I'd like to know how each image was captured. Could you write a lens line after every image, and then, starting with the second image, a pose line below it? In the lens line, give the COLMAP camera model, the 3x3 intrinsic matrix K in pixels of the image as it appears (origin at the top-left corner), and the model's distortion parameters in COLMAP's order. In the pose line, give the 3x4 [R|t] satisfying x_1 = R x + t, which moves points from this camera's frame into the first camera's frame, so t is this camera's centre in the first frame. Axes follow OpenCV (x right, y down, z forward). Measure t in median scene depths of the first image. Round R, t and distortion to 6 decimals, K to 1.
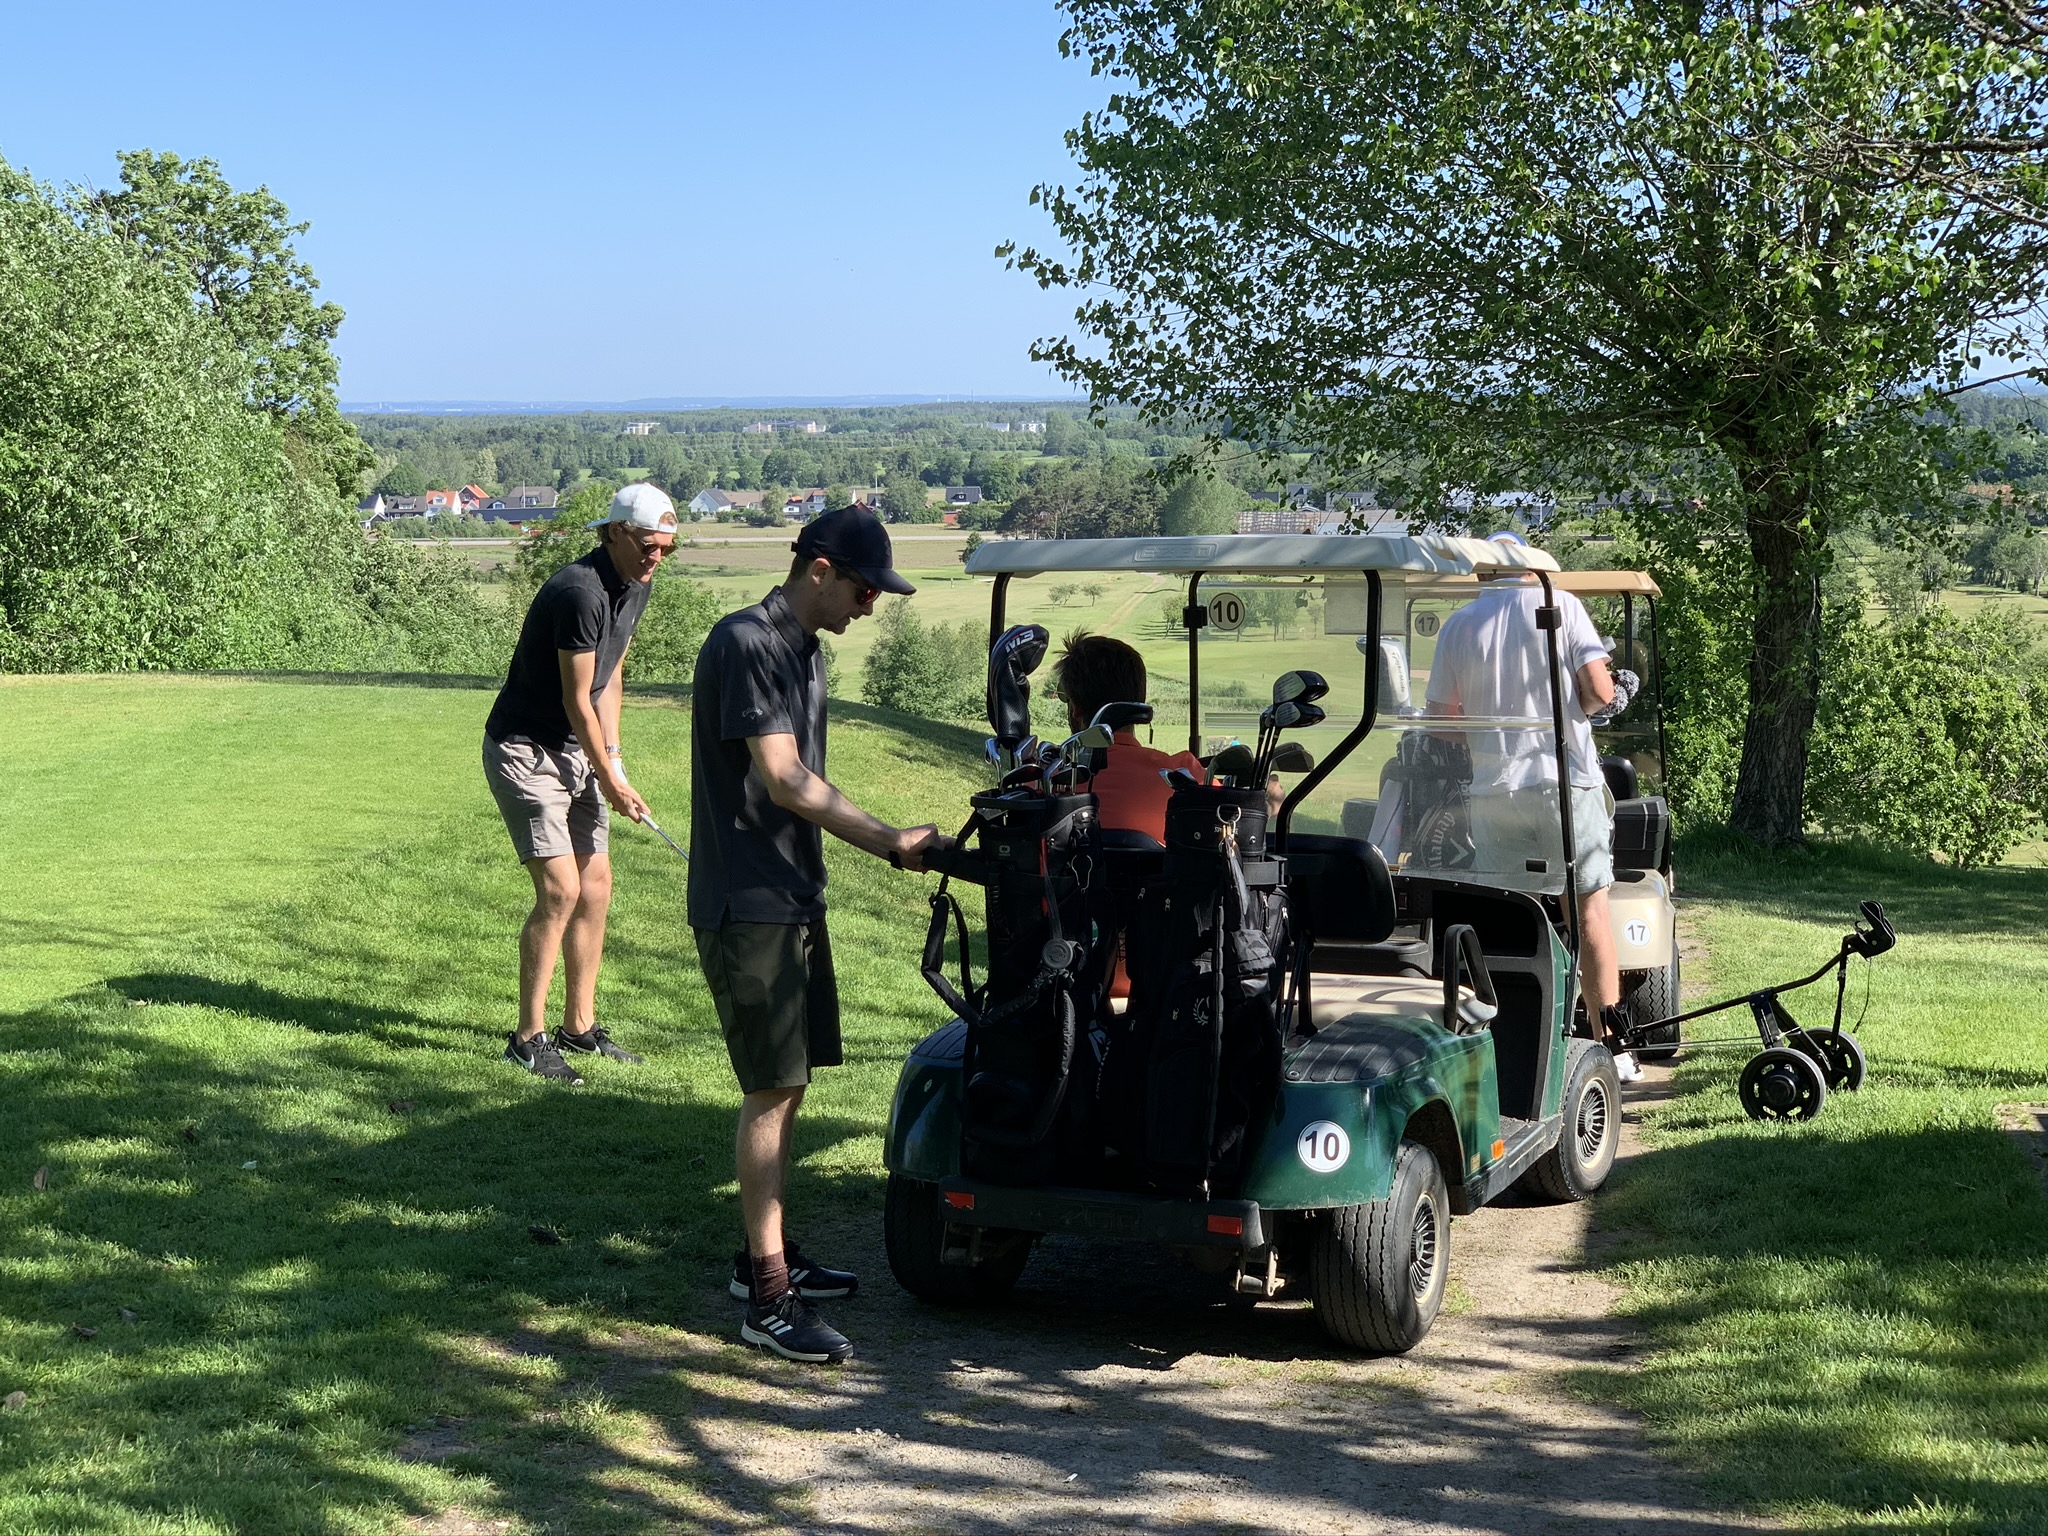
lens RADIAL K [[3093.3, 0, 1024.0], [0, 3093.3, 768.0], [0, 0, 1]] dist [-0.004601, 0.123782]
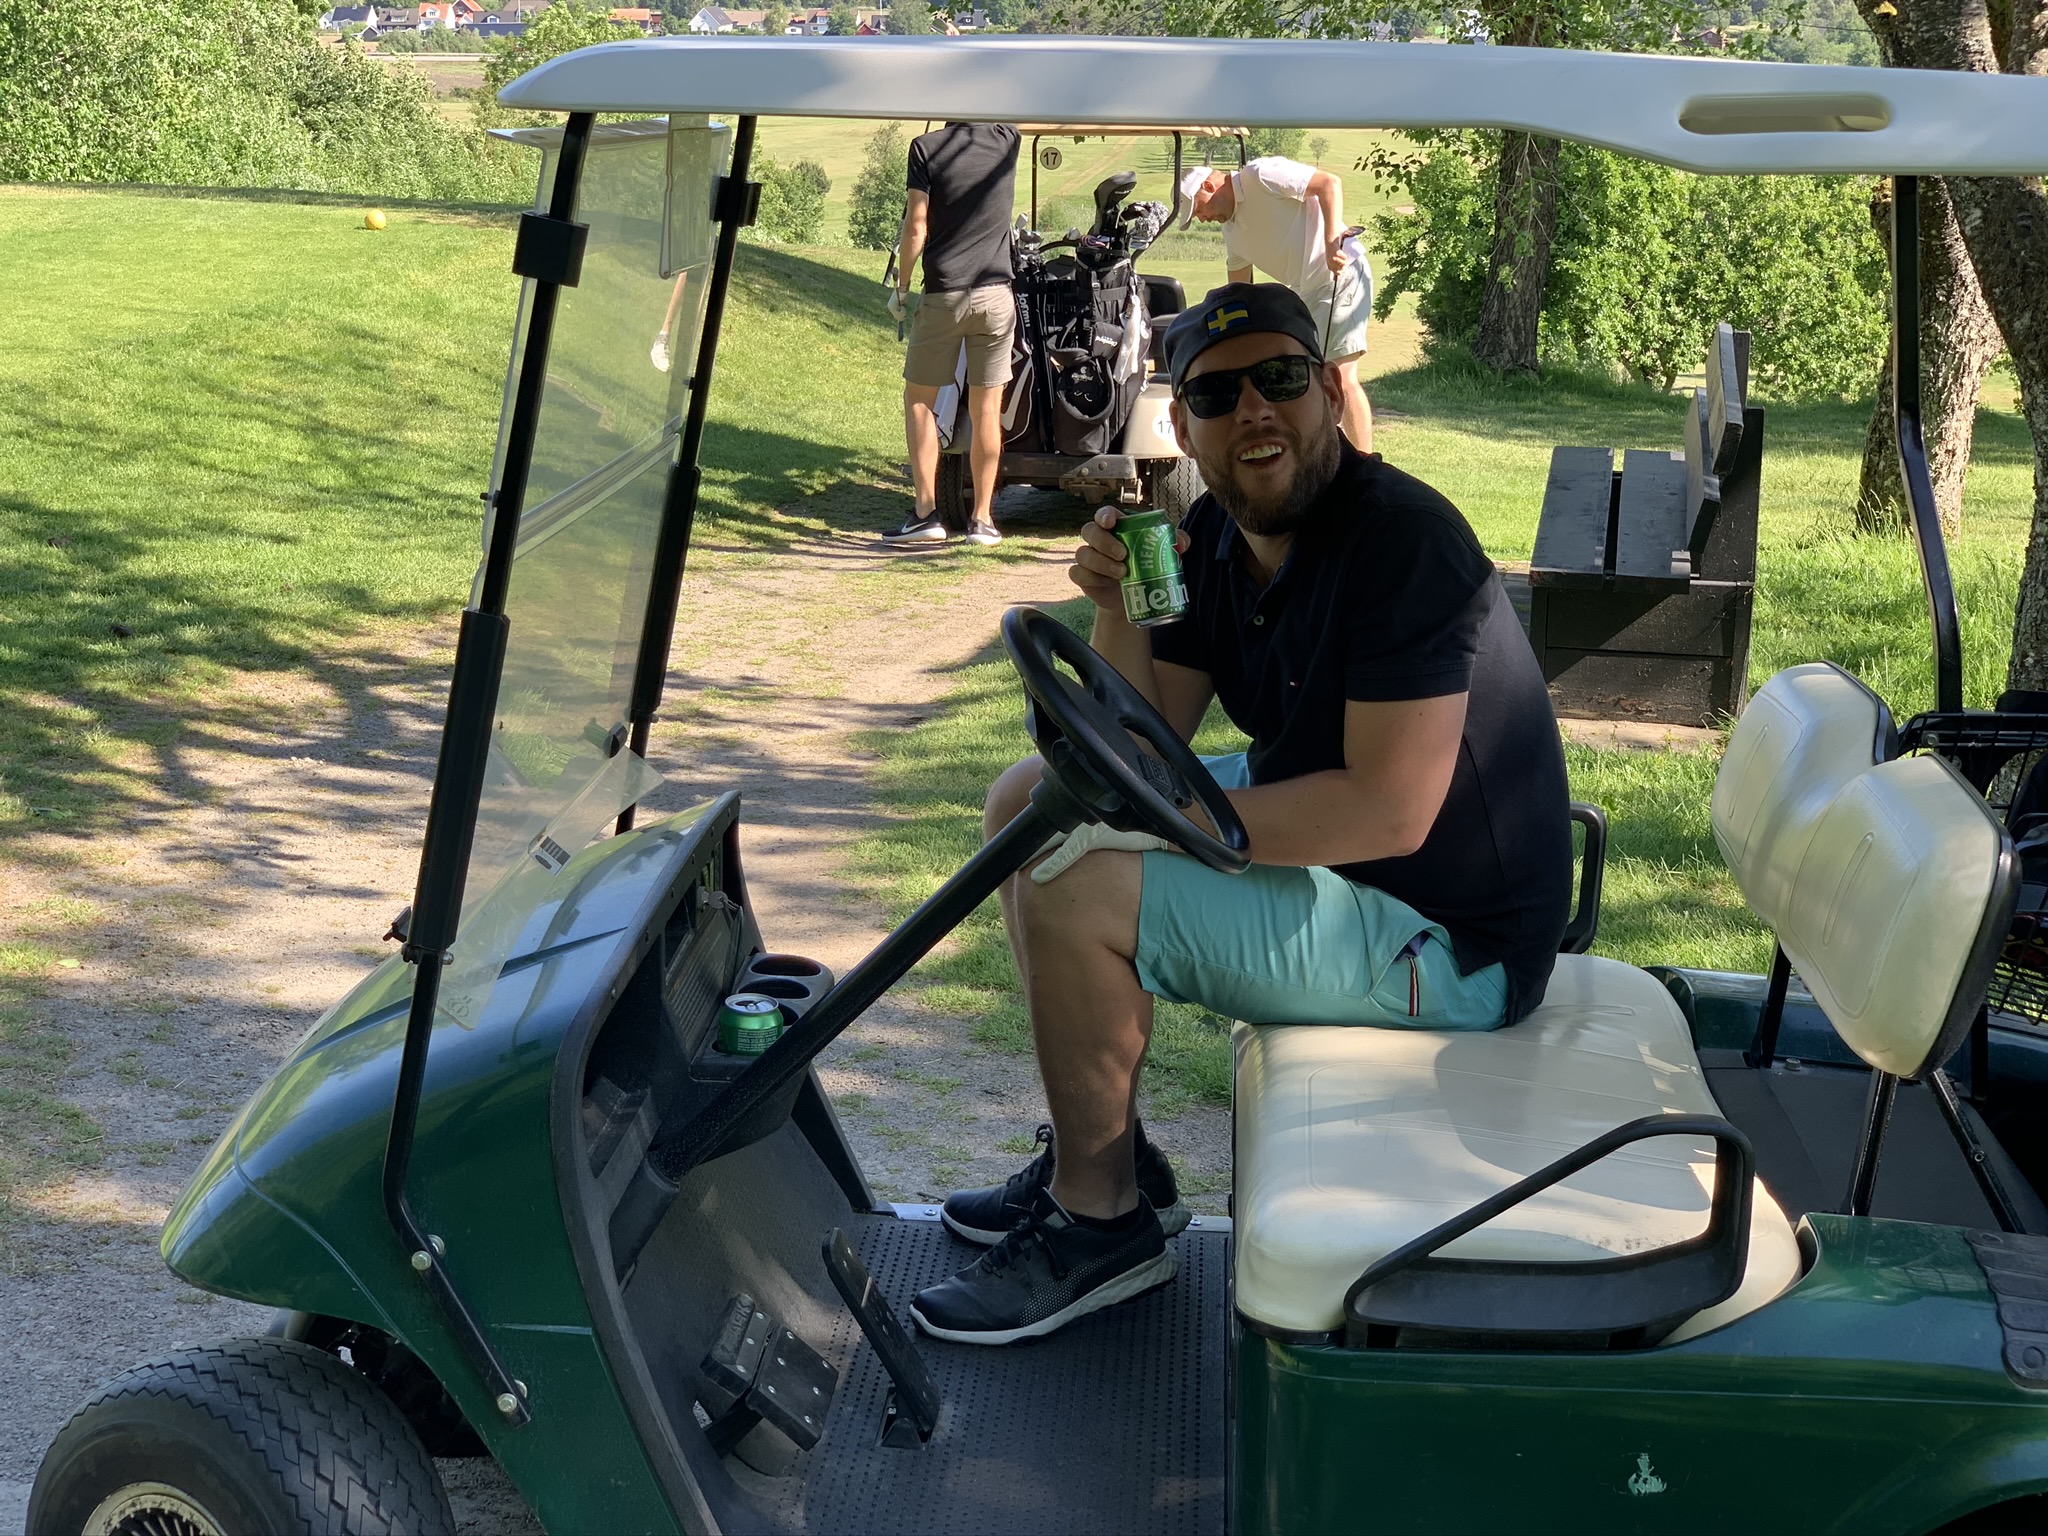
lens RADIAL K [[3080.0, 0, 1015.6], [0, 3080.0, 726.4], [0, 0, 1]] dist [0.194072, -0.878189]
pose [[0.999862, 0.016538, -0.001475, 0.167920], [-0.016185, 0.990628, 0.135626, 0.008195], [0.003704, -0.135583, 0.990759, -0.217882]]
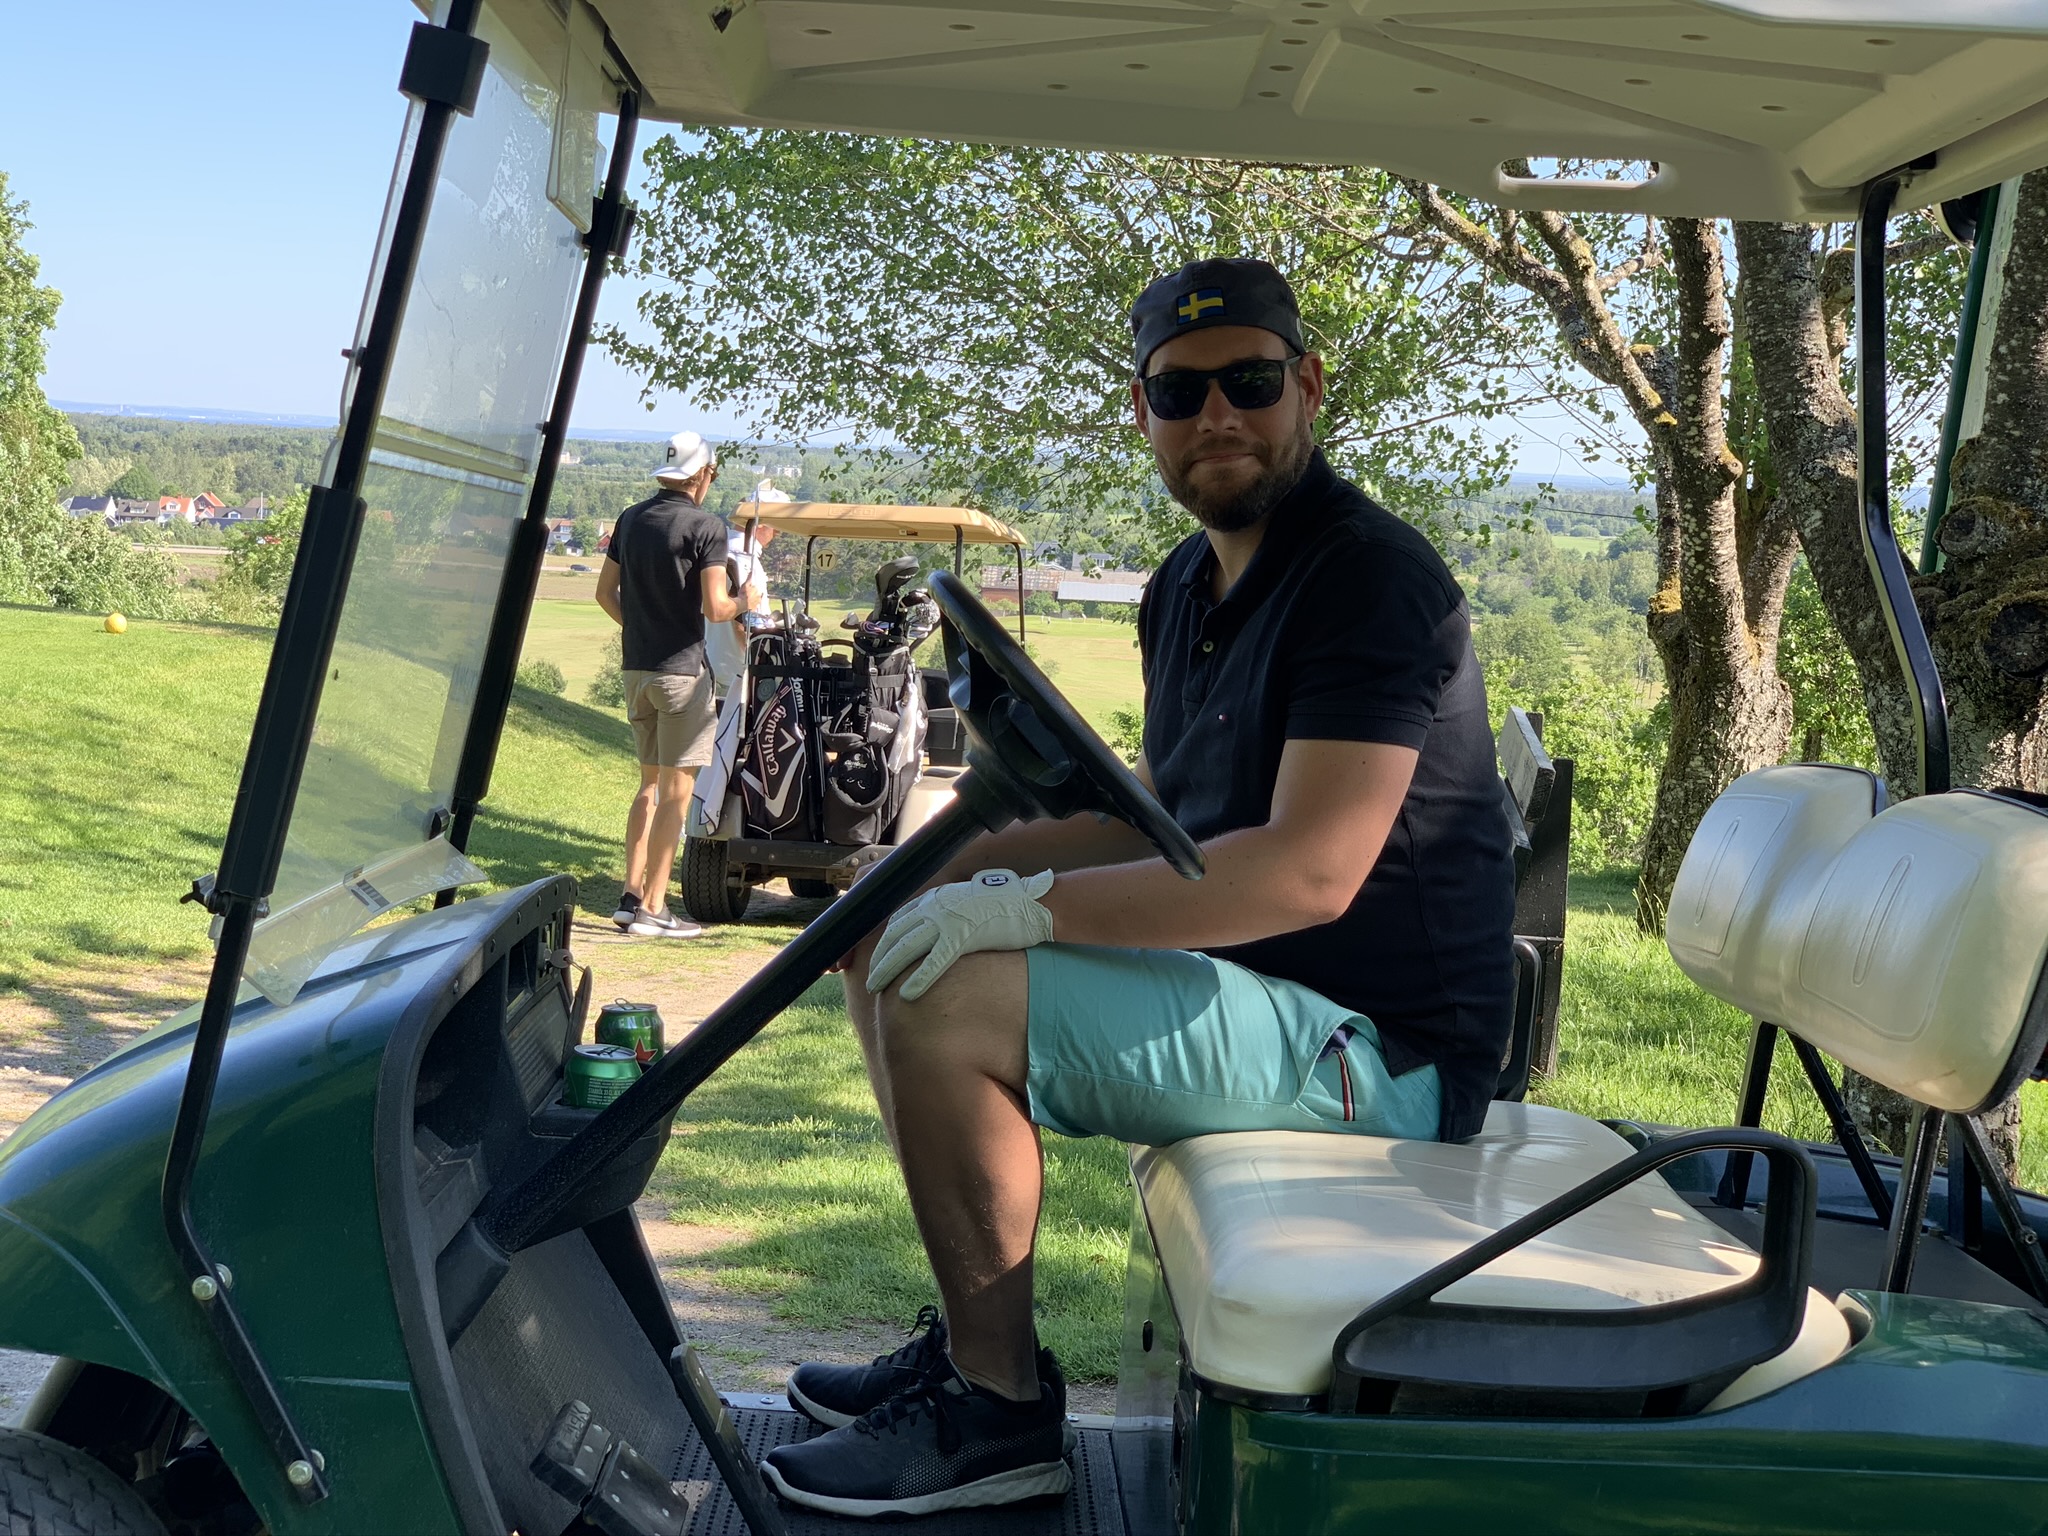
lens RADIAL K [[3080.0, 0, 1015.6], [0, 3080.0, 726.4], [0, 0, 1]] dist [0.194072, -0.878189]
pose [[0.995097, 0.055481, 0.081883, 0.151965], [-0.053051, 0.998093, -0.031557, 0.060843], [-0.083478, 0.027058, 0.996142, -0.177754]]
